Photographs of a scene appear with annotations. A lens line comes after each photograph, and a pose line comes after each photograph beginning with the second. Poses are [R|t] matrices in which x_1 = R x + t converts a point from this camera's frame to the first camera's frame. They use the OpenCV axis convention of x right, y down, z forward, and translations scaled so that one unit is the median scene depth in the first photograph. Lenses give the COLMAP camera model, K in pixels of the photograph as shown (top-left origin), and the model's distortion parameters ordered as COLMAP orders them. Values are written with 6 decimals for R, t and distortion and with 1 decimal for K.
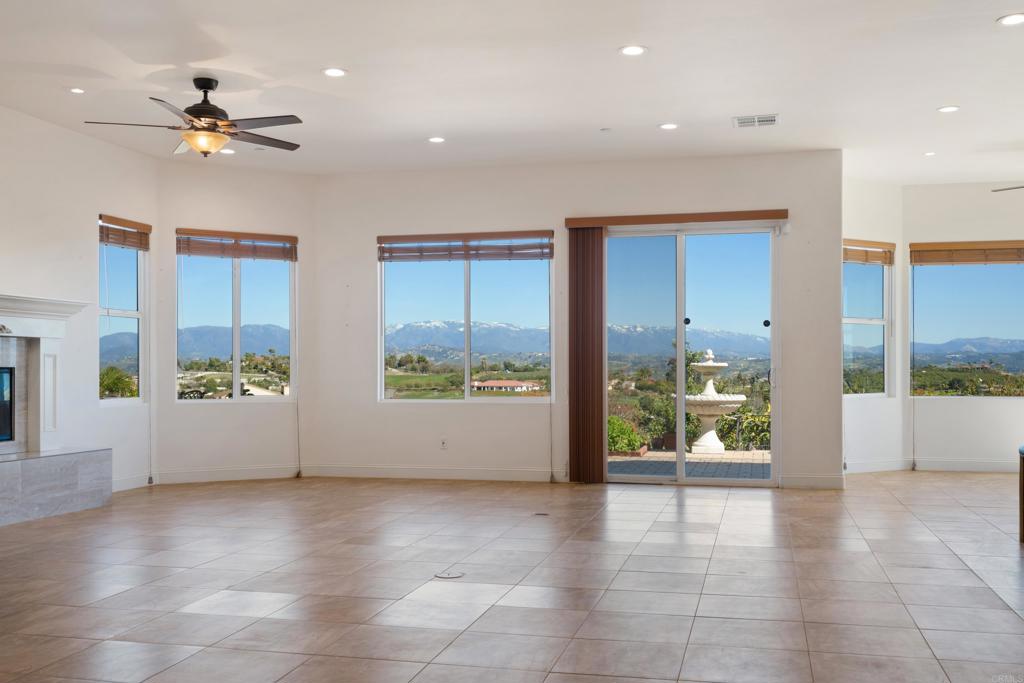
lens RADIAL K [[1015.6, 0, 515.6], [0, 1015.6, 366.5], [0, 0, 1]] dist [-0.000415, 0.000000]
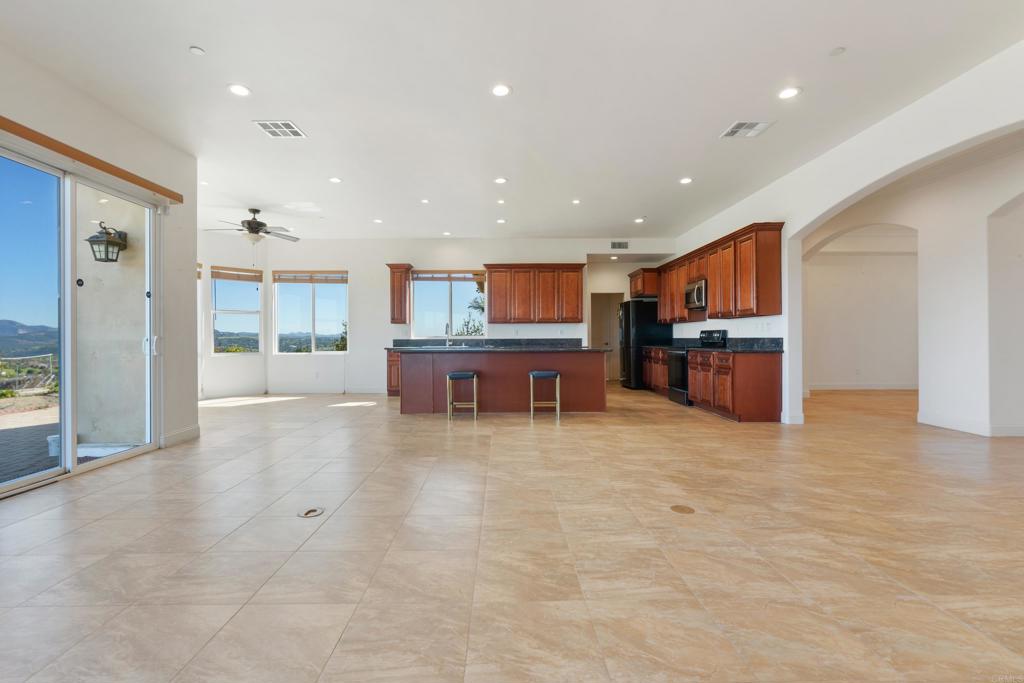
lens RADIAL K [[465.7, 0, 510.1], [0, 465.7, 336.3], [0, 0, 1]] dist [-0.008473, 0.004810]
pose [[-0.253309, 0.006561, 0.967363, -0.302226], [0.003846, 0.999976, -0.005775, 0.004370], [-0.967378, 0.002258, -0.253328, 0.745733]]
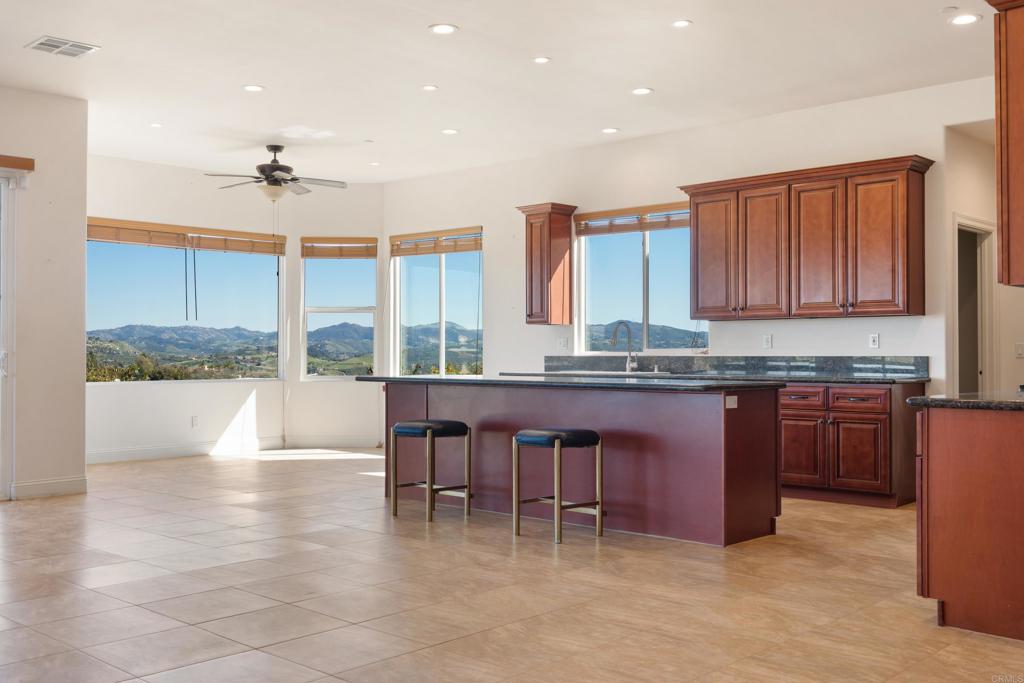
lens RADIAL K [[1015.6, 0, 510.4], [0, 1015.6, 341.0], [0, 0, 1]] dist [-0.000415, 0.000000]
pose [[0.490055, 0.010813, 0.871624, -0.245748], [-0.001204, 0.999930, -0.011728, 0.001309], [-0.871691, 0.004698, 0.490034, 0.248652]]
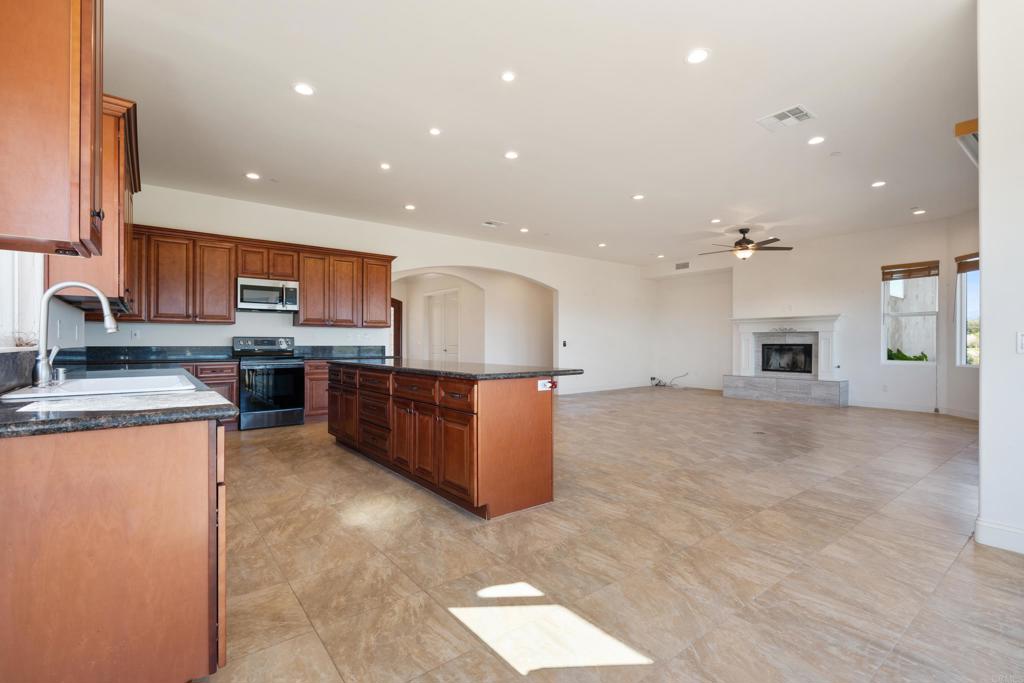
lens RADIAL K [[465.7, 0, 504.5], [0, 465.7, 341.2], [0, 0, 1]] dist [-0.008473, 0.004810]
pose [[-0.631052, -0.004589, -0.775727, 0.691577], [-0.000093, 0.999983, -0.005839, 0.000620], [0.775741, -0.003612, -0.631042, 0.913558]]
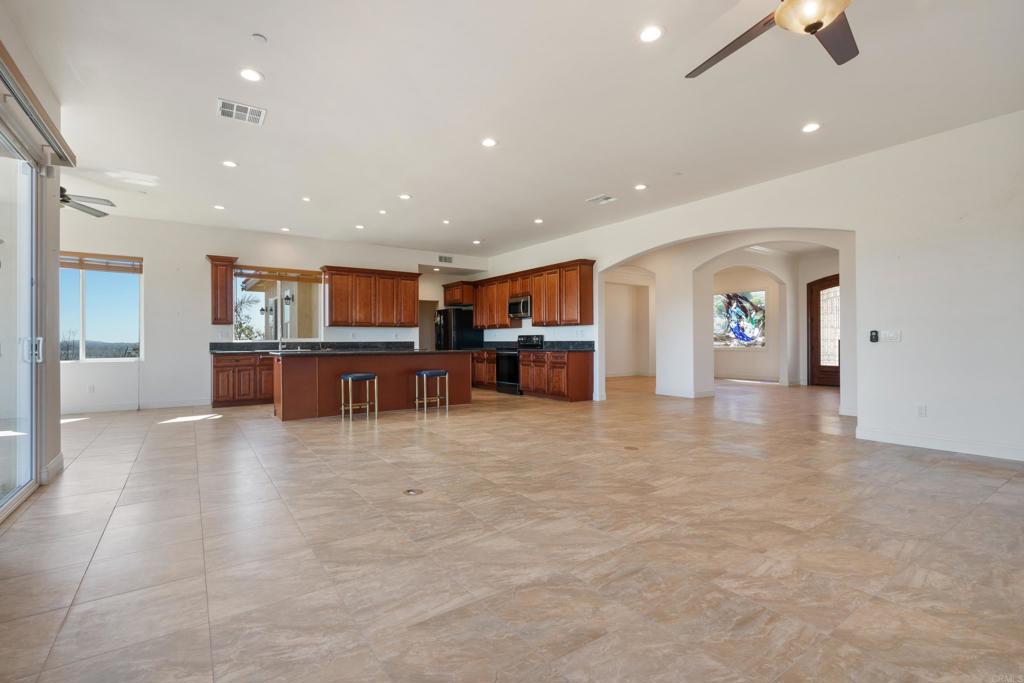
lens RADIAL K [[465.7, 0, 511.2], [0, 465.7, 339.8], [0, 0, 1]] dist [-0.008473, 0.004810]
pose [[-0.751748, 0.005479, 0.659428, -0.262387], [0.003872, 0.999985, -0.003894, 0.004732], [-0.659439, -0.000374, -0.751758, 1.005551]]
